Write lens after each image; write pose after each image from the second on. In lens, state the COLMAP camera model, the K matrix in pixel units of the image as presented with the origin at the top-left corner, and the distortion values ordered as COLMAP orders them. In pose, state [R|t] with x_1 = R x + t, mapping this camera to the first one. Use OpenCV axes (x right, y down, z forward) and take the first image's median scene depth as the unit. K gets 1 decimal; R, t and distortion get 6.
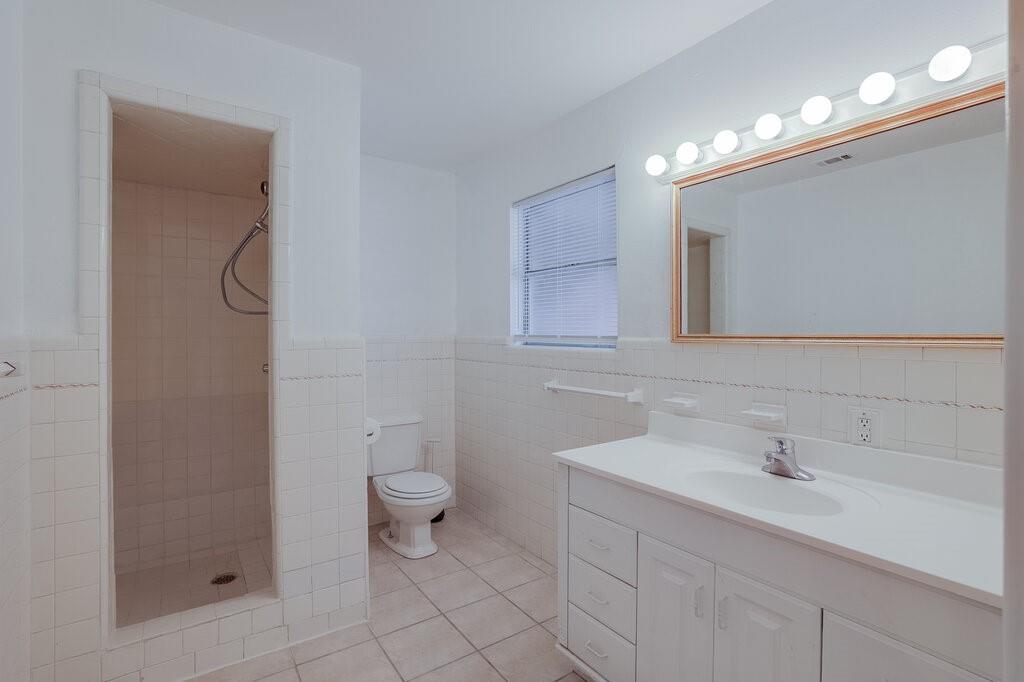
lens RADIAL K [[470.2, 0, 515.4], [0, 470.2, 335.3], [0, 0, 1]] dist [-0.005786, -0.000400]
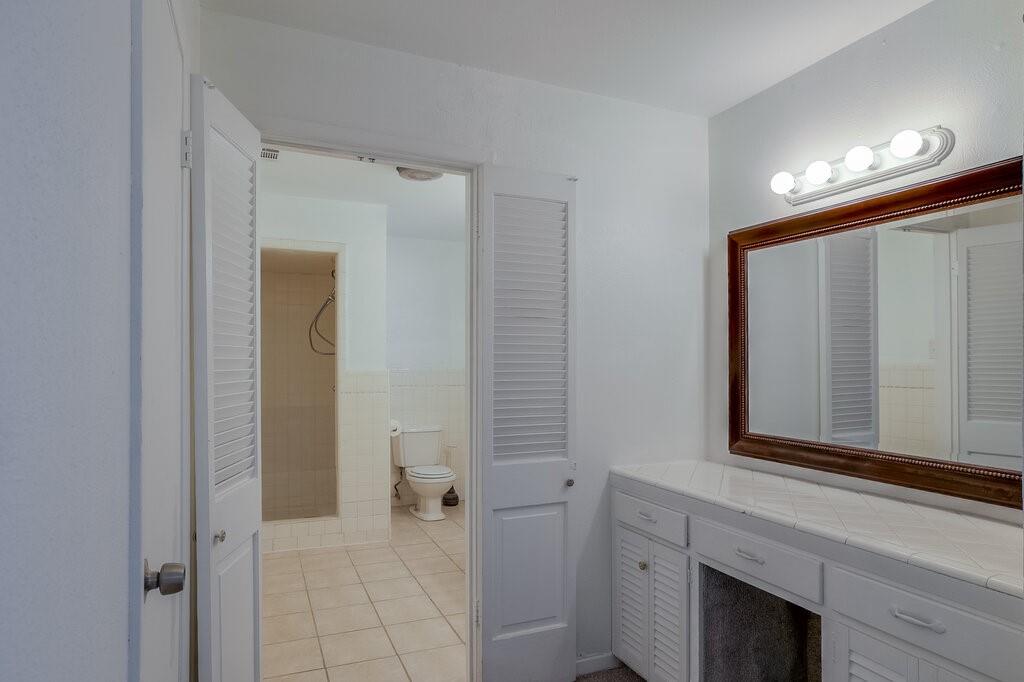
lens RADIAL K [[607.0, 0, 509.4], [0, 607.0, 348.9], [0, 0, 1]] dist [0.002254, 0.000162]
pose [[0.976721, -0.003730, -0.214480, 0.499715], [0.000883, 0.999910, -0.013372, -0.033487], [0.214511, 0.012871, 0.976637, -0.898475]]
